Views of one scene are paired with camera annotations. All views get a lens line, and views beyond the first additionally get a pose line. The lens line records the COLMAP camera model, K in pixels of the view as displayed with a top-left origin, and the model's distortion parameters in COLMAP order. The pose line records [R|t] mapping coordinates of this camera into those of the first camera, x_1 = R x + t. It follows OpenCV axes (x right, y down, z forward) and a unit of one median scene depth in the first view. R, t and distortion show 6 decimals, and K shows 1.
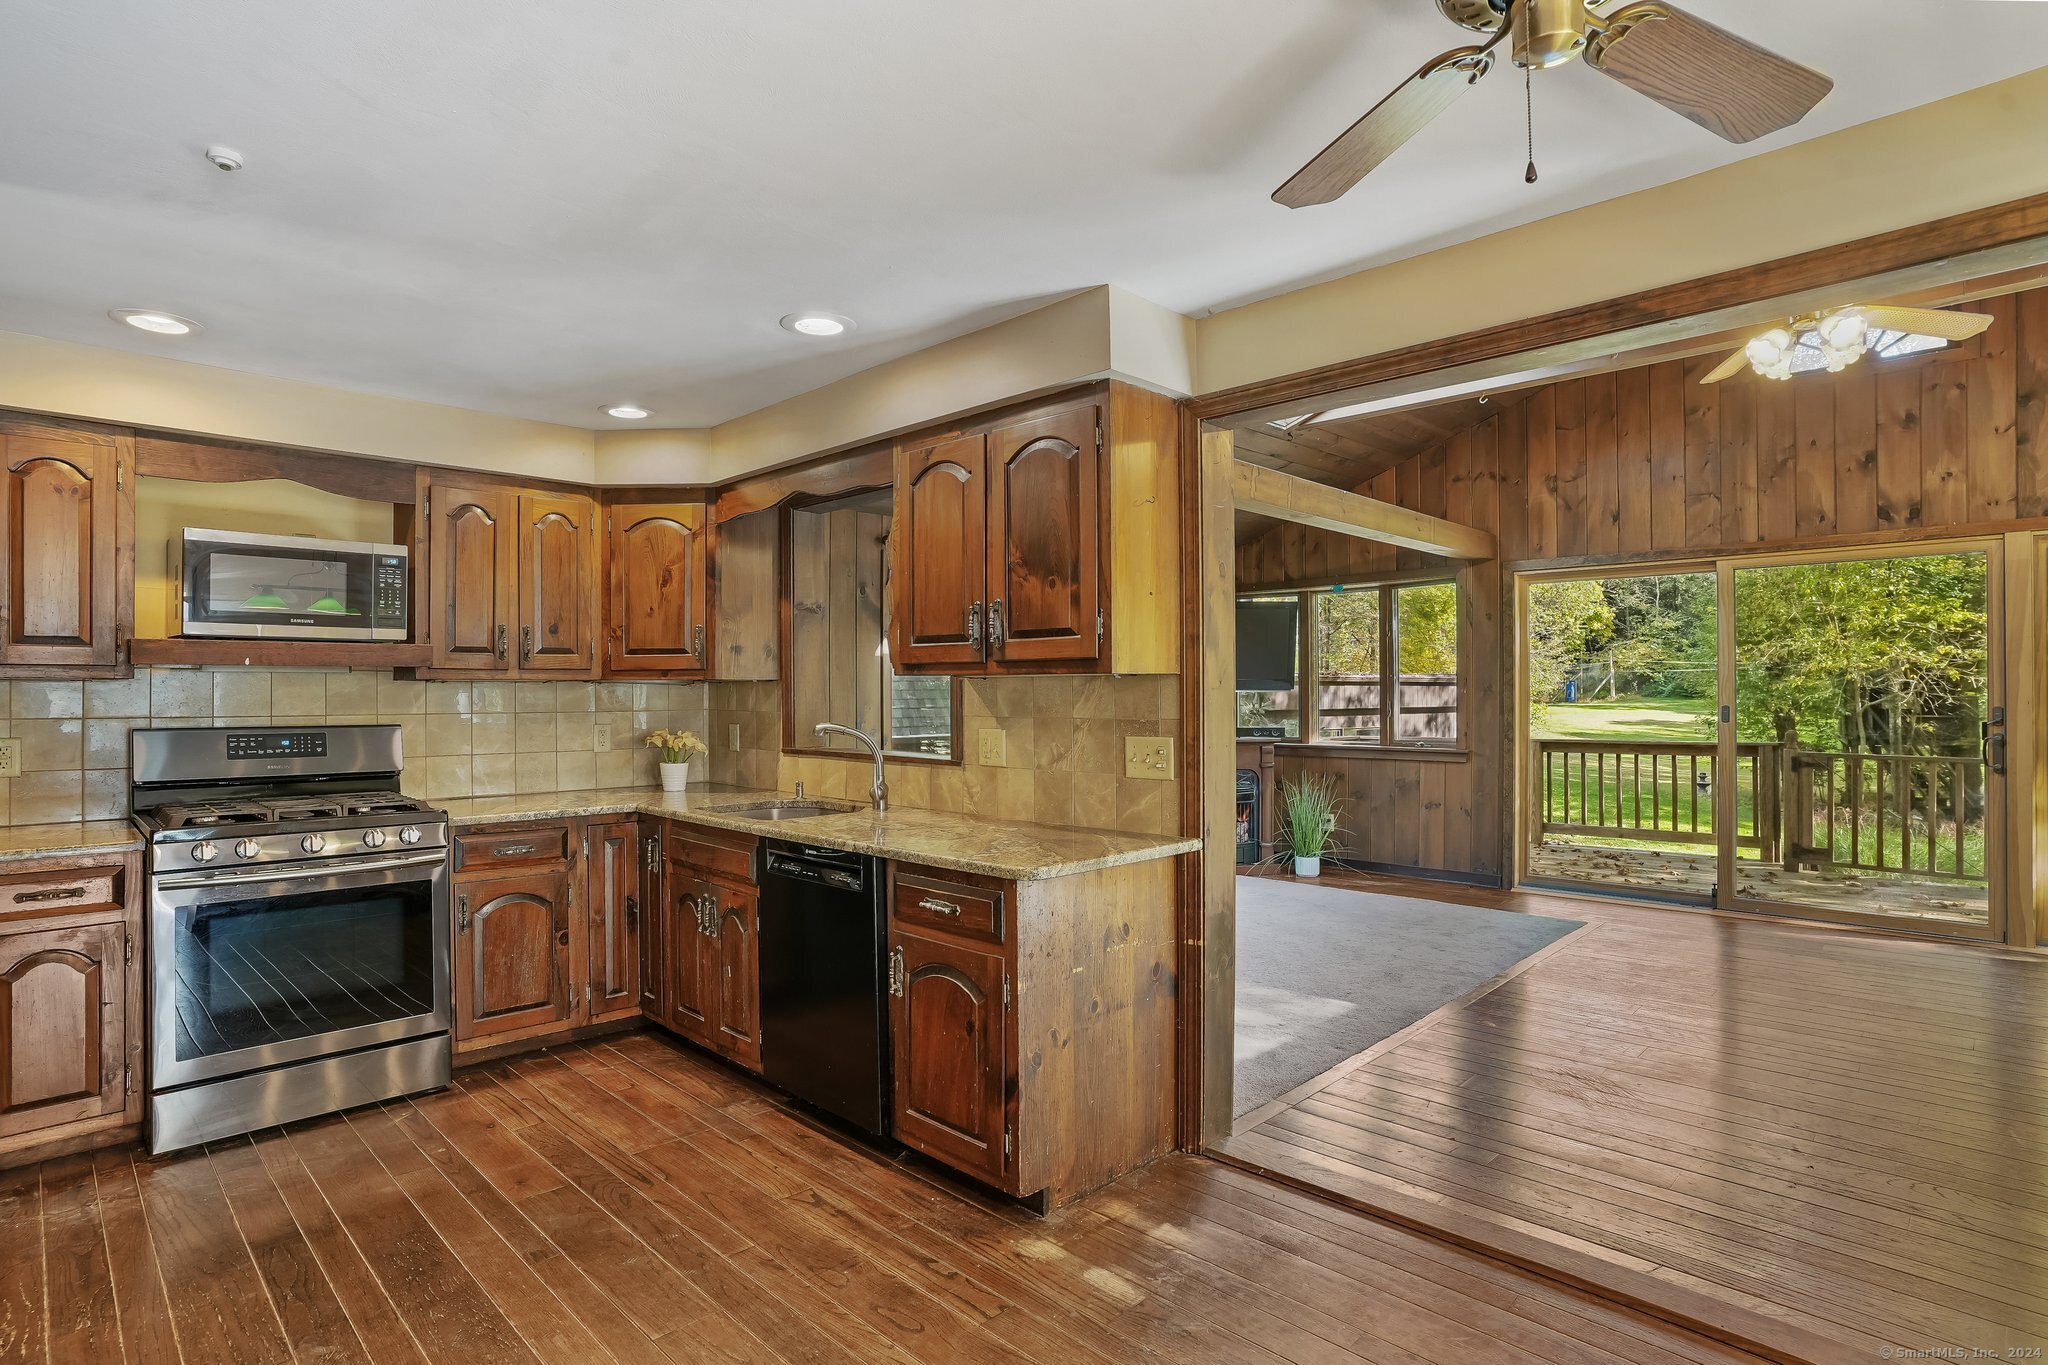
lens RADIAL K [[1032.0, 0, 1031.5], [0, 1032.0, 651.9], [0, 0, 1]] dist [-0.087304, 0.041999]
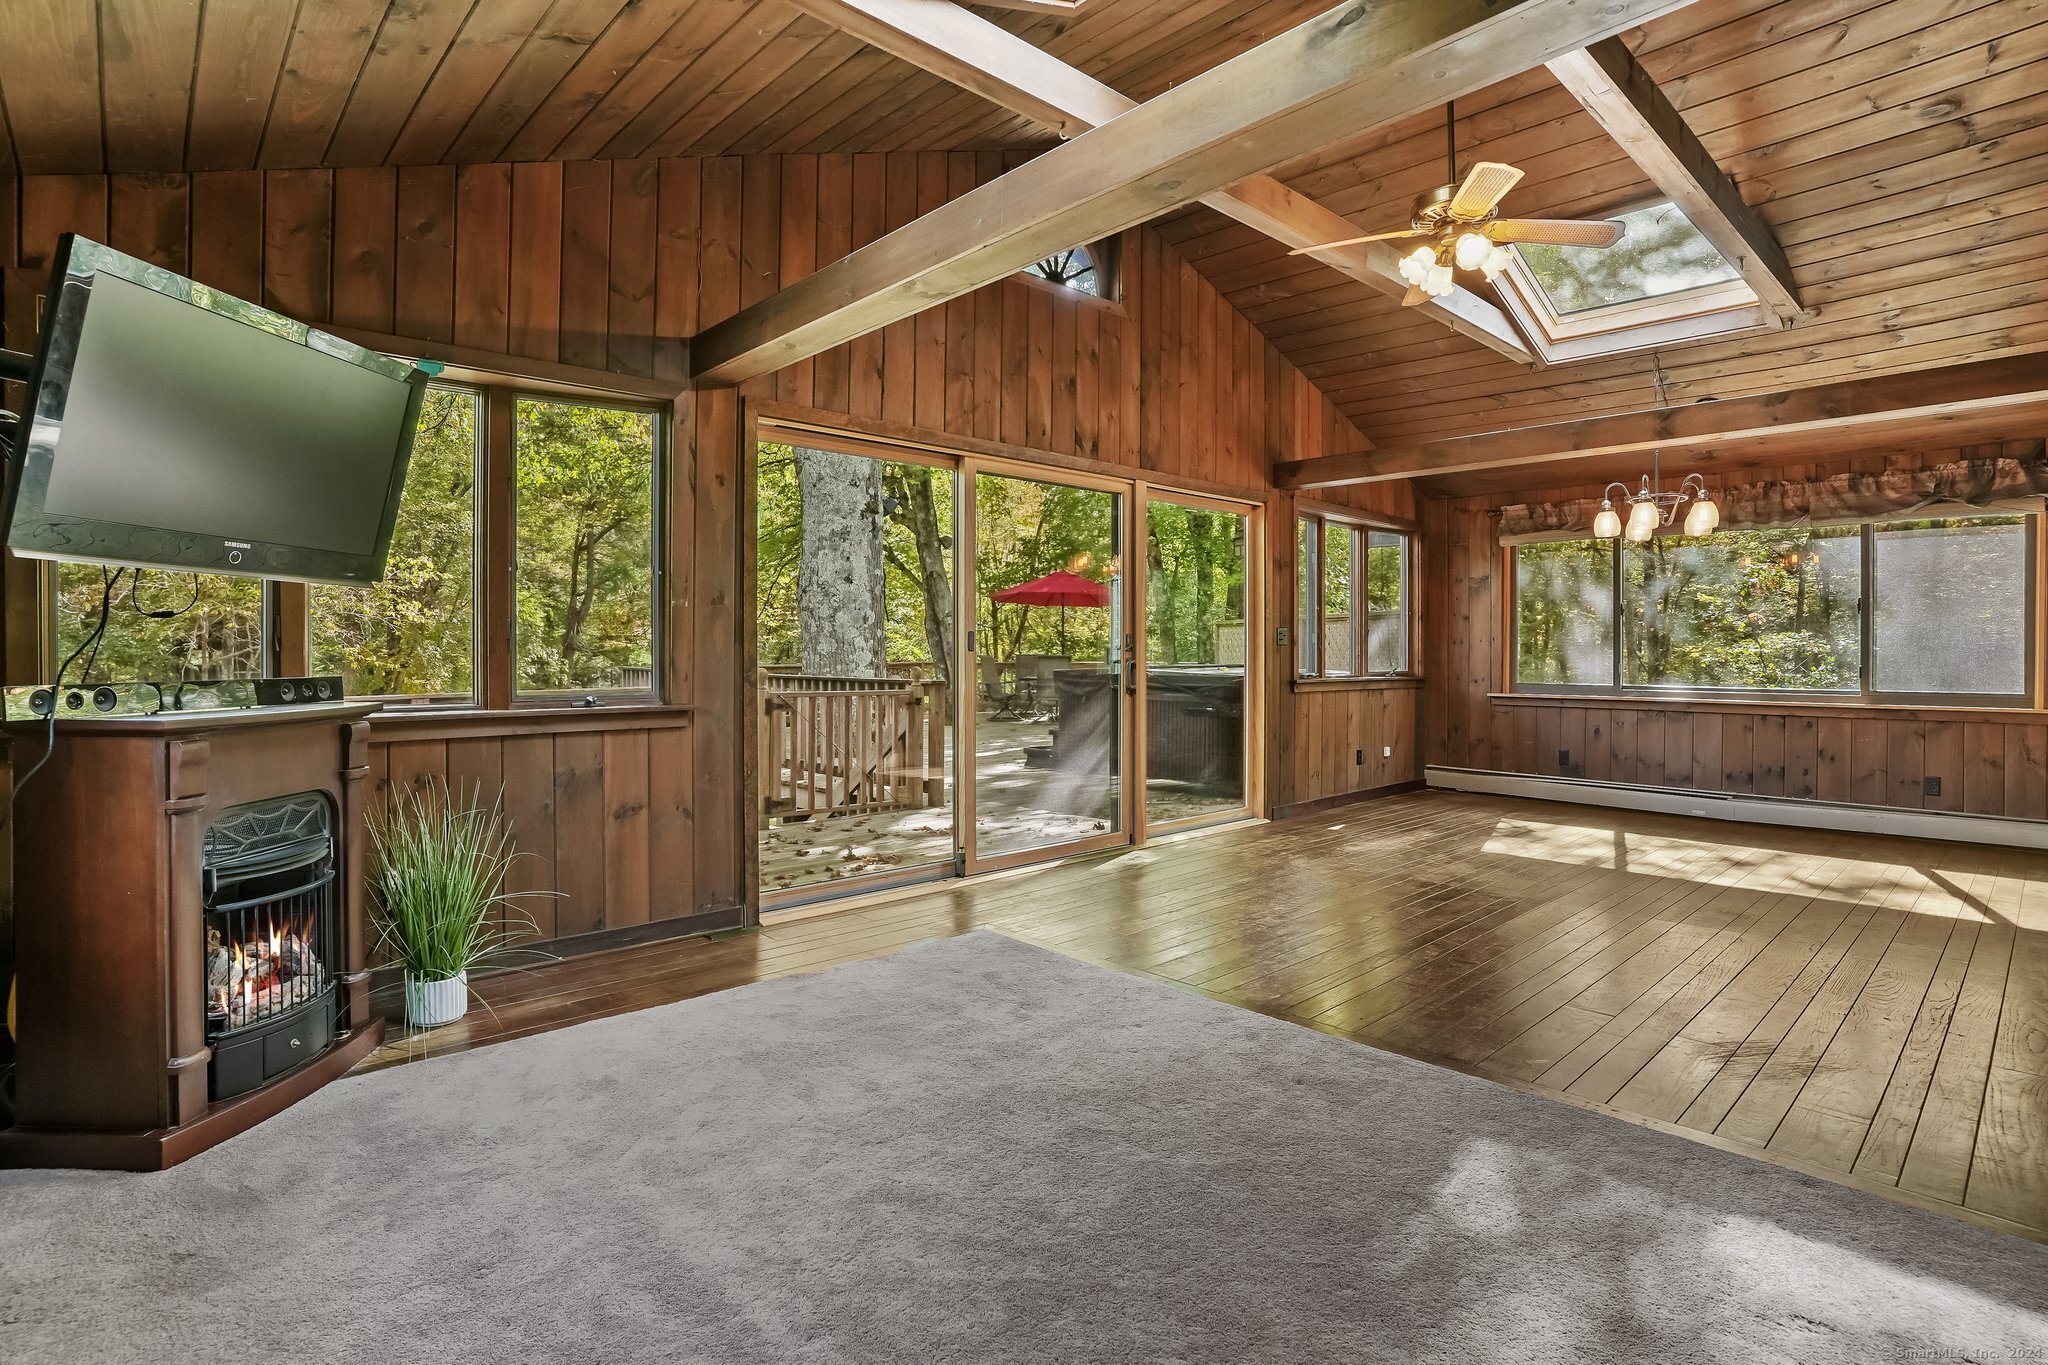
lens RADIAL K [[1032.0, 0, 1031.5], [0, 1032.0, 651.9], [0, 0, 1]] dist [-0.087304, 0.041999]
pose [[0.049763, -0.000475, 0.998761, -0.144842], [-0.033144, 0.999448, 0.002126, 0.059037], [-0.998211, -0.033209, 0.049720, 0.782259]]
